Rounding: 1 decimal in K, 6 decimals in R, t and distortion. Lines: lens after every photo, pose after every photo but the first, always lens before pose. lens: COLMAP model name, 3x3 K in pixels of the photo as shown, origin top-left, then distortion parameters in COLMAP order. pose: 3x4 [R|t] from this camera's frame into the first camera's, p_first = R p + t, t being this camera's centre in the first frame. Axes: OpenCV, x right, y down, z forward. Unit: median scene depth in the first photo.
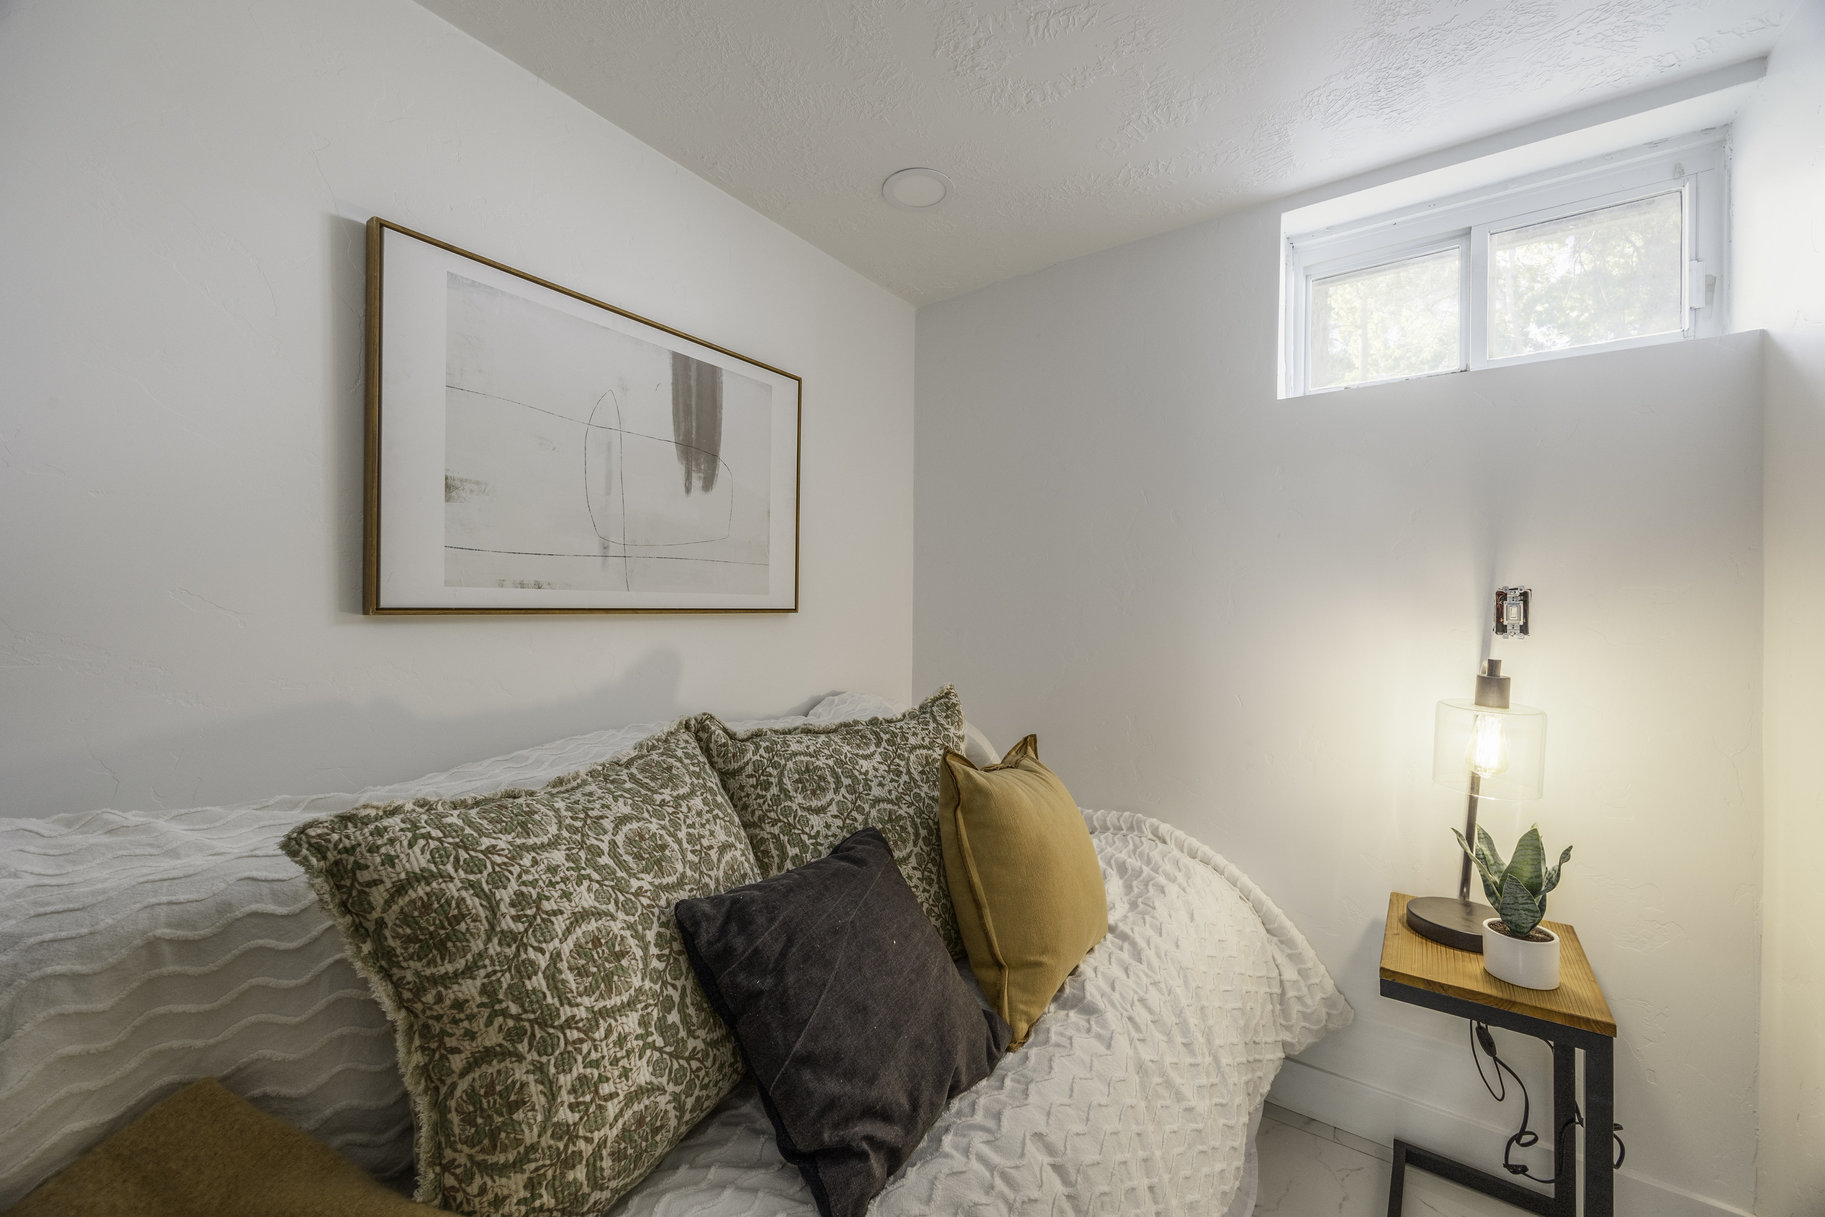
lens RADIAL K [[702.3, 0, 907.7], [0, 702.3, 615.1], [0, 0, 1]] dist [0.004092, 0.000008]
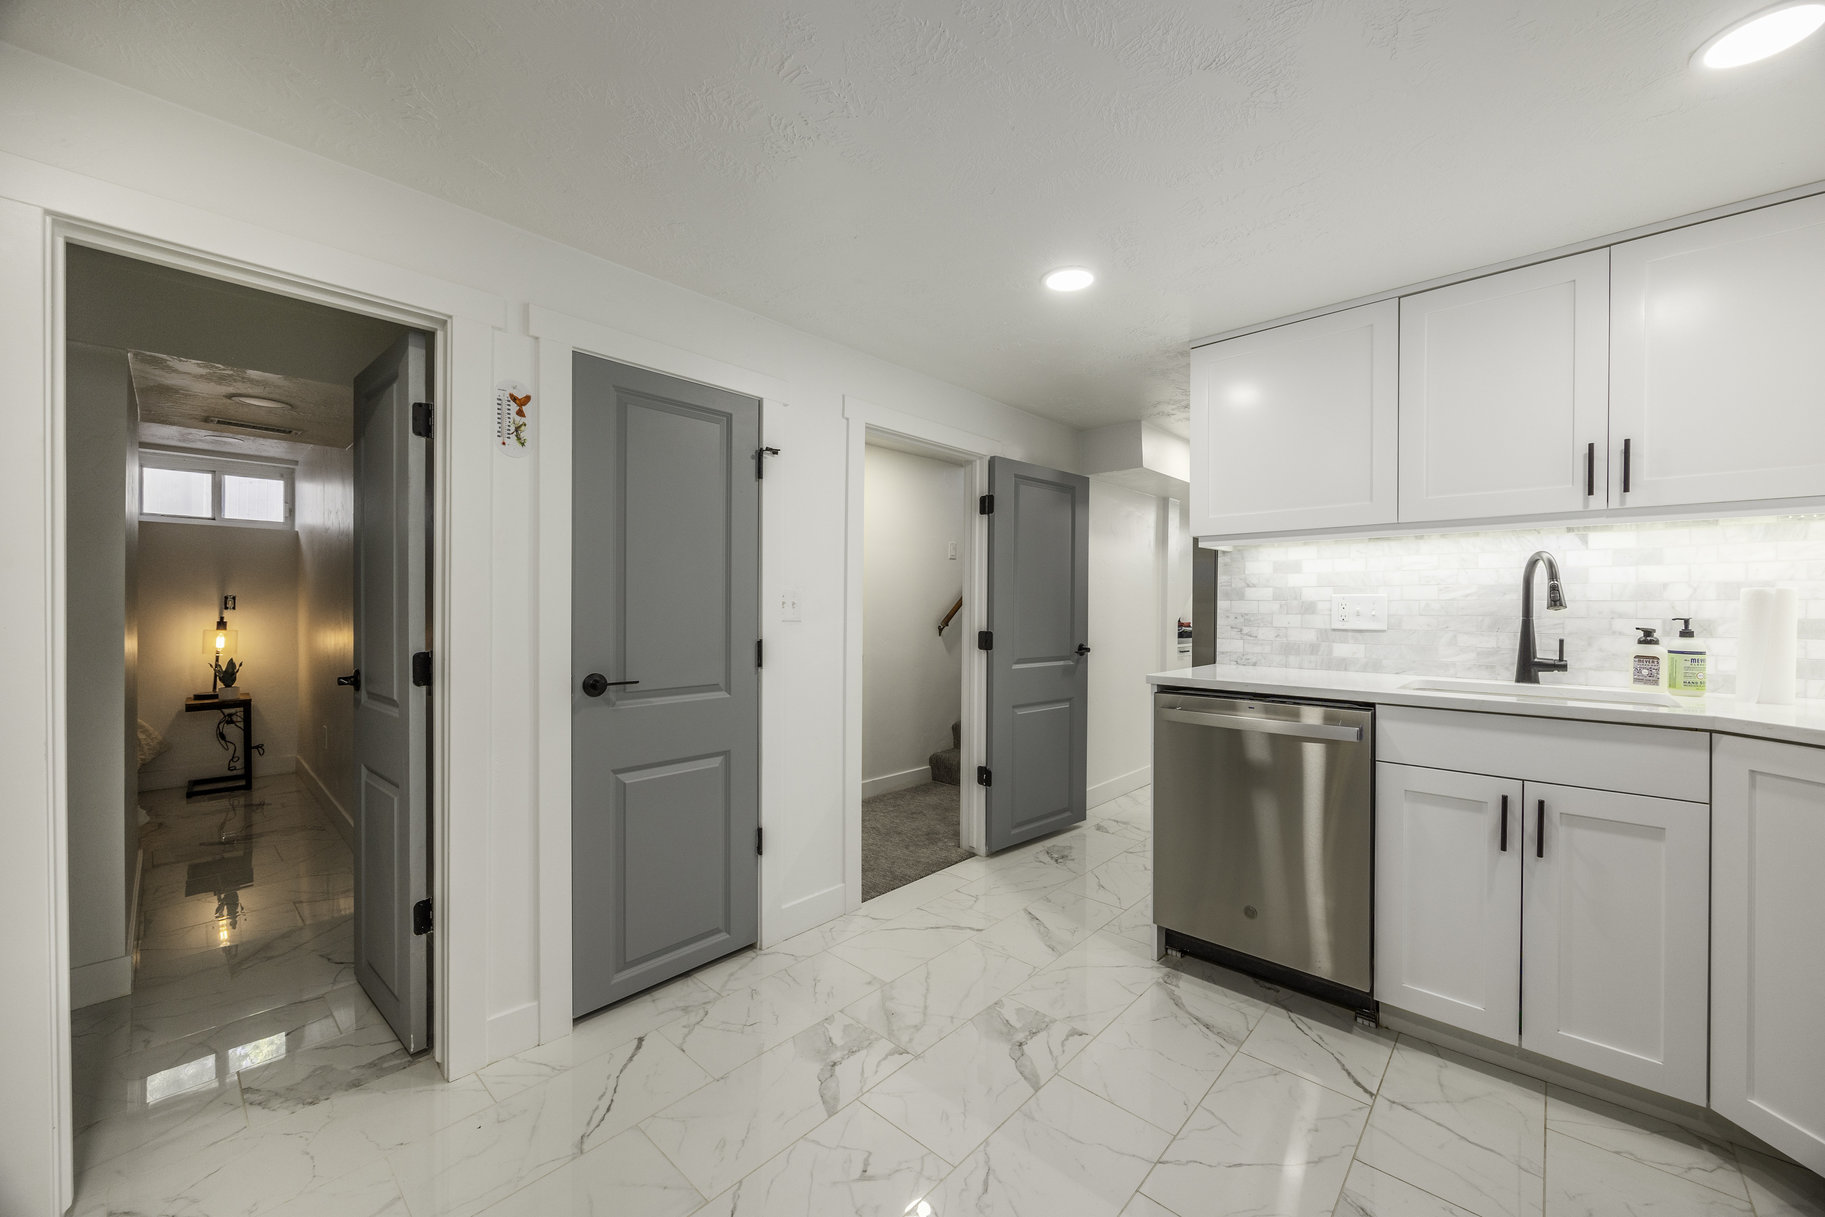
lens RADIAL K [[702.3, 0, 916.2], [0, 702.3, 605.1], [0, 0, 1]] dist [0.004092, 0.000008]
pose [[0.138246, -0.012893, 0.990314, -2.063717], [-0.006532, 0.999882, 0.013930, -0.064542], [-0.990376, -0.008394, 0.138145, -2.768279]]
